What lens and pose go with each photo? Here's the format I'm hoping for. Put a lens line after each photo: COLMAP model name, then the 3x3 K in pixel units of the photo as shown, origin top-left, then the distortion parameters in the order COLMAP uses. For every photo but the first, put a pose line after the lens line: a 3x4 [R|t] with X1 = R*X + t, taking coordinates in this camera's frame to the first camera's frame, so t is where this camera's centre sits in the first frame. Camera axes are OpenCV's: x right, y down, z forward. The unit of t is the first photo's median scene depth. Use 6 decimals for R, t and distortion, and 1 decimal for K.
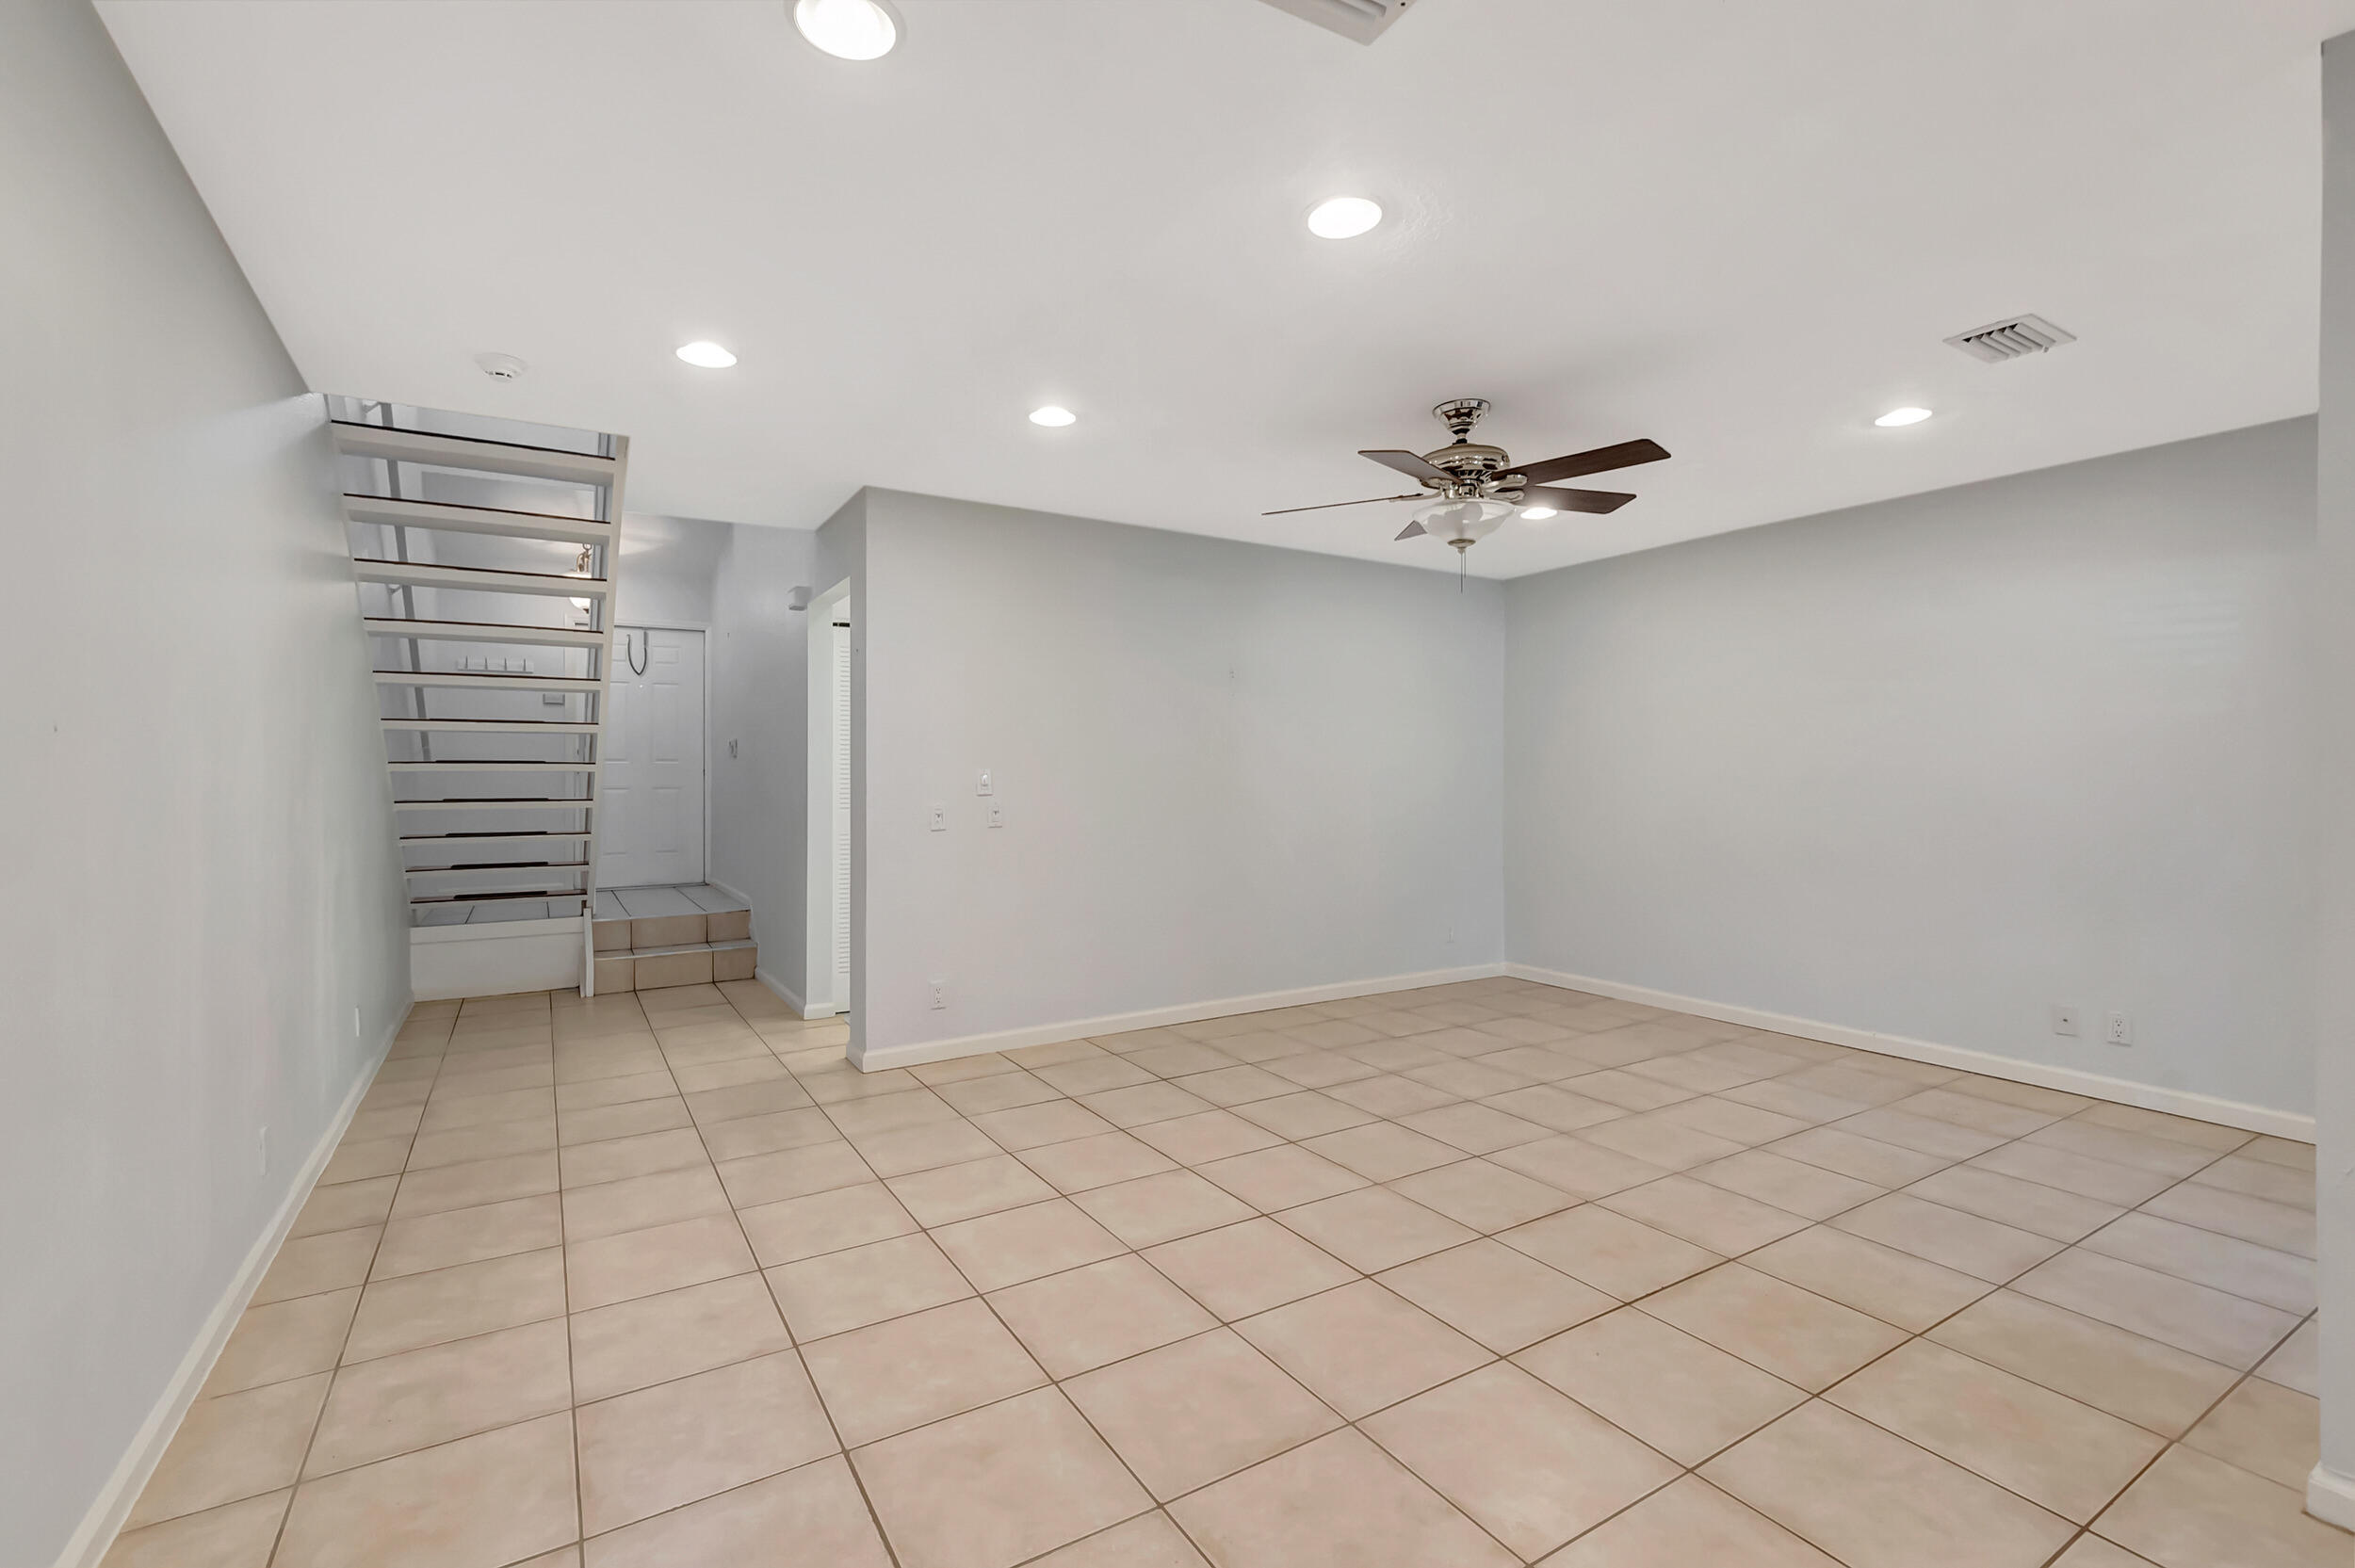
lens RADIAL K [[1051.7, 0, 1195.8], [0, 1051.7, 770.7], [0, 0, 1]] dist [0.003547, -0.000224]
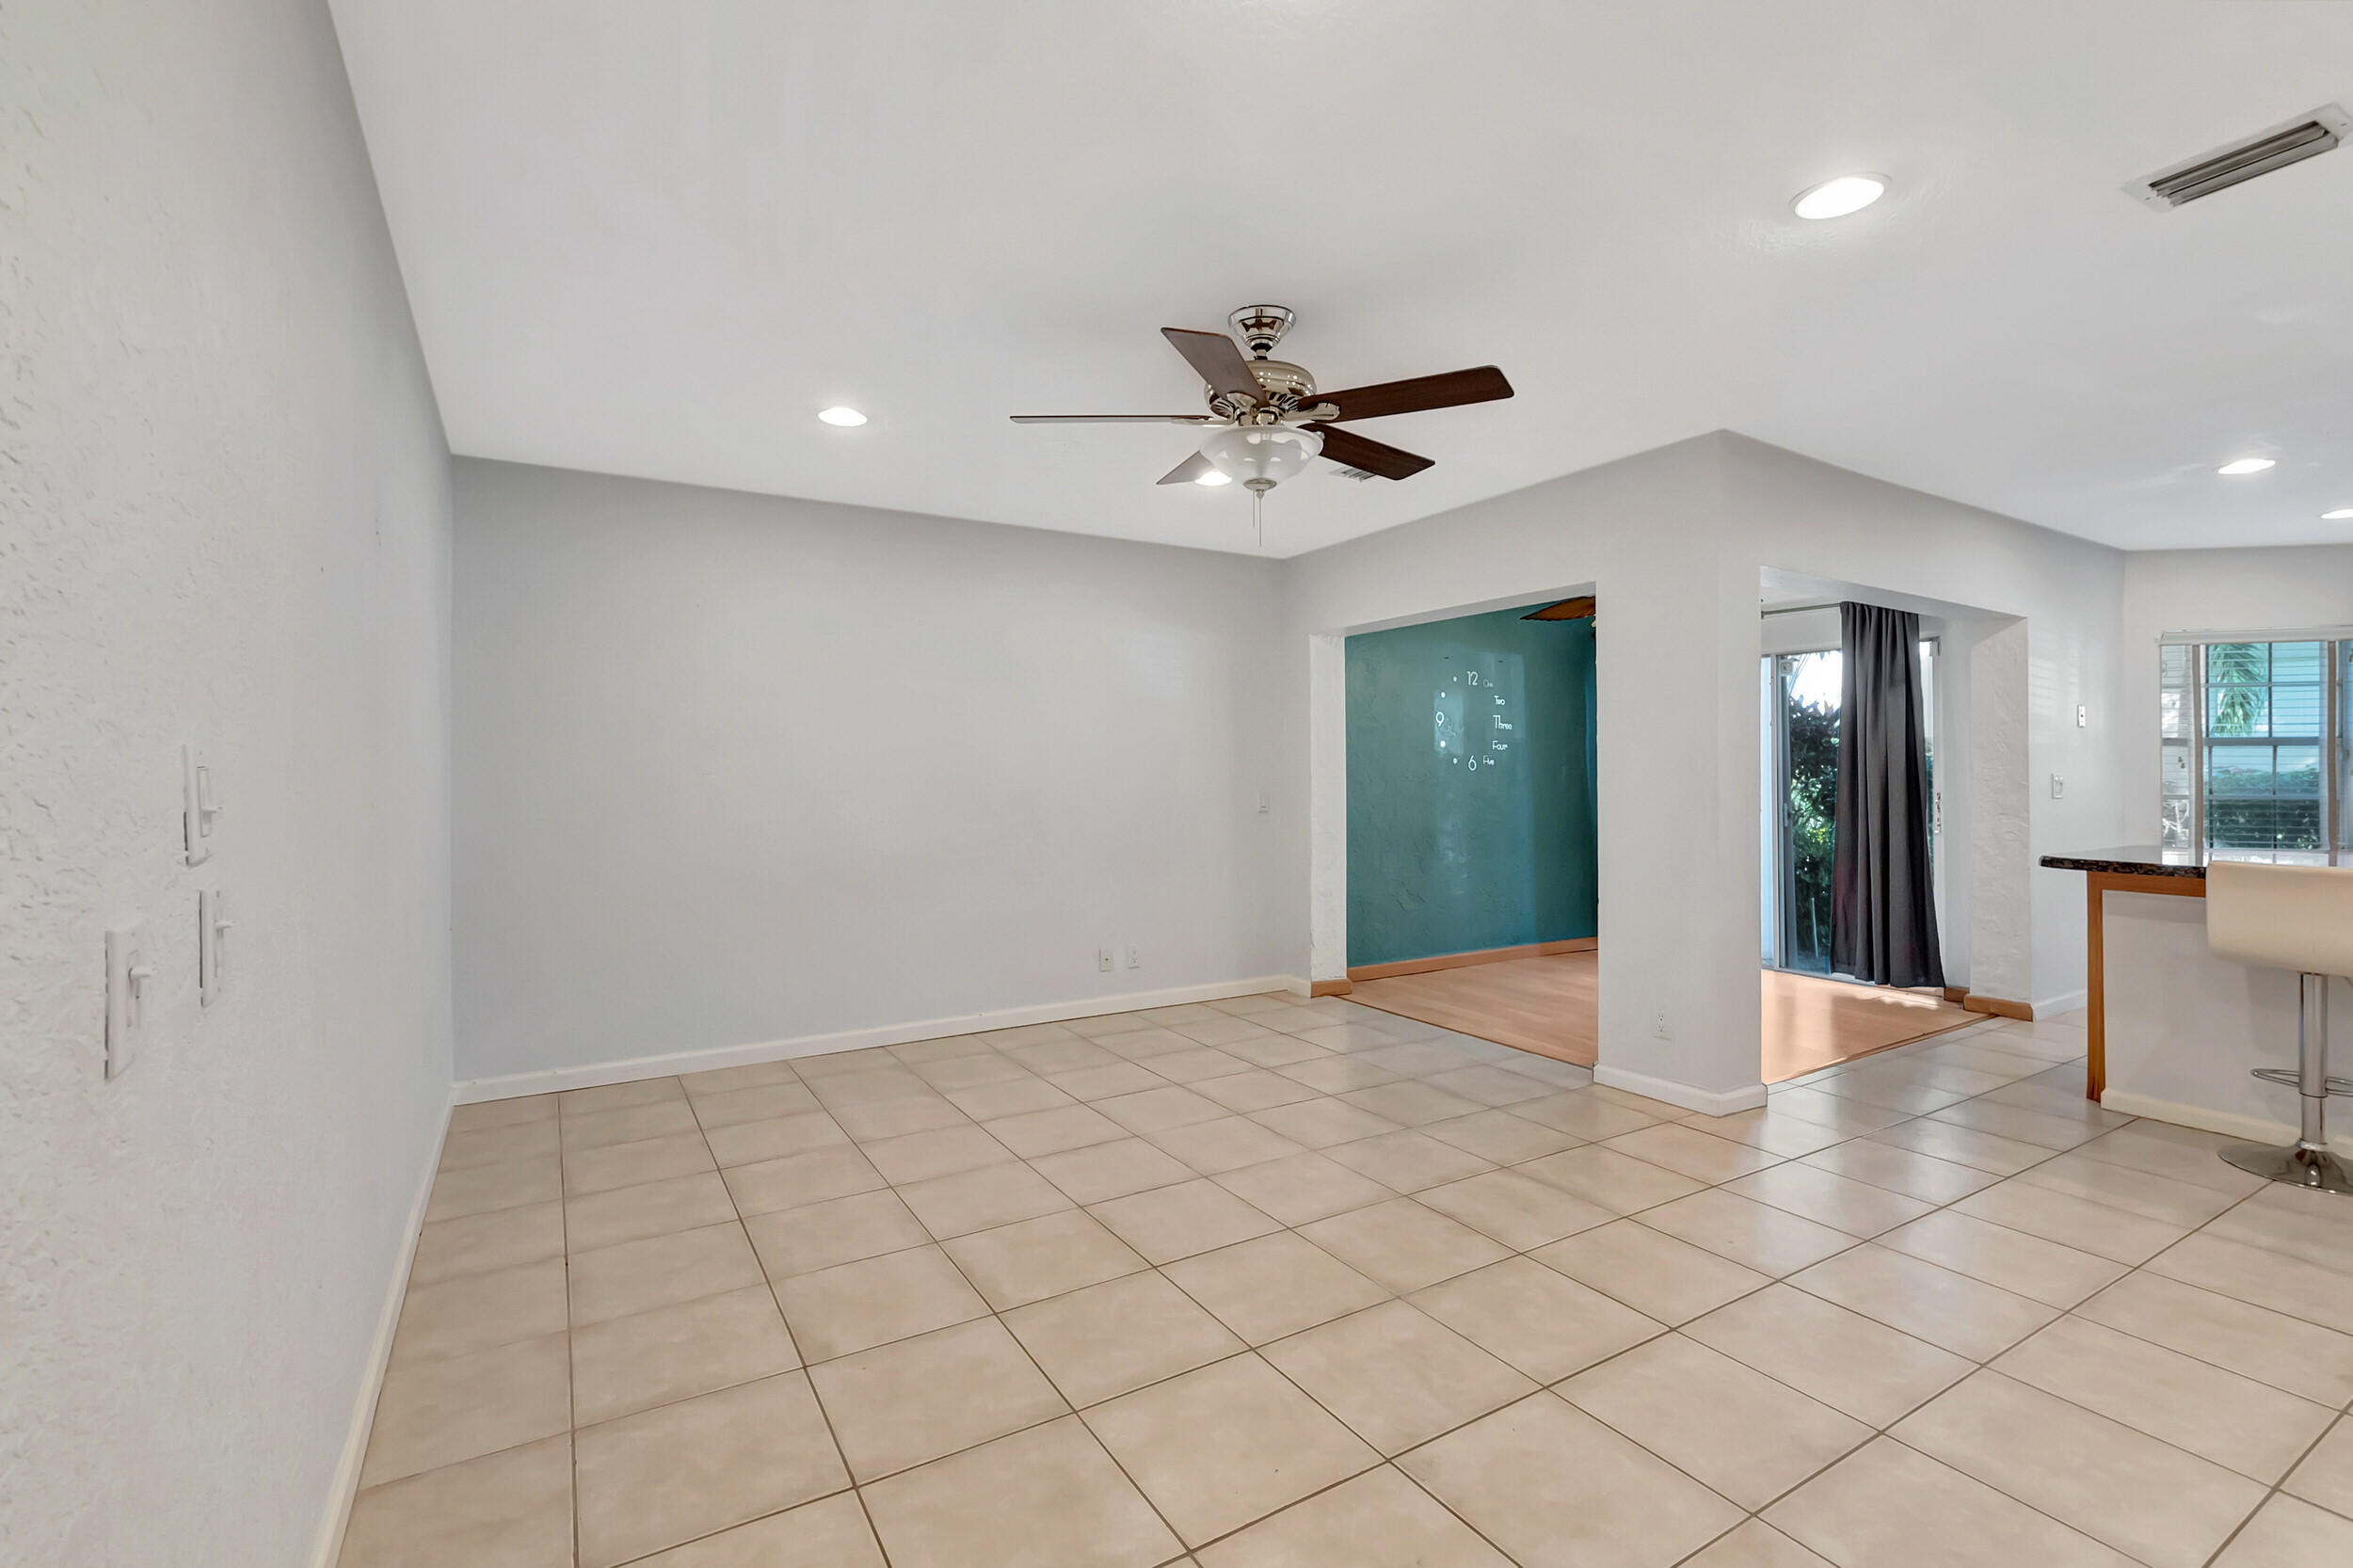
lens RADIAL K [[1042.9, 0, 1177.6], [0, 1042.9, 759.3], [0, 0, 1]] dist [0.003637, -0.000377]
pose [[0.022007, 0.012532, 0.999679, -0.512724], [0.001184, 0.999920, -0.012561, 0.005964], [-0.999757, 0.001460, 0.021991, 0.973175]]
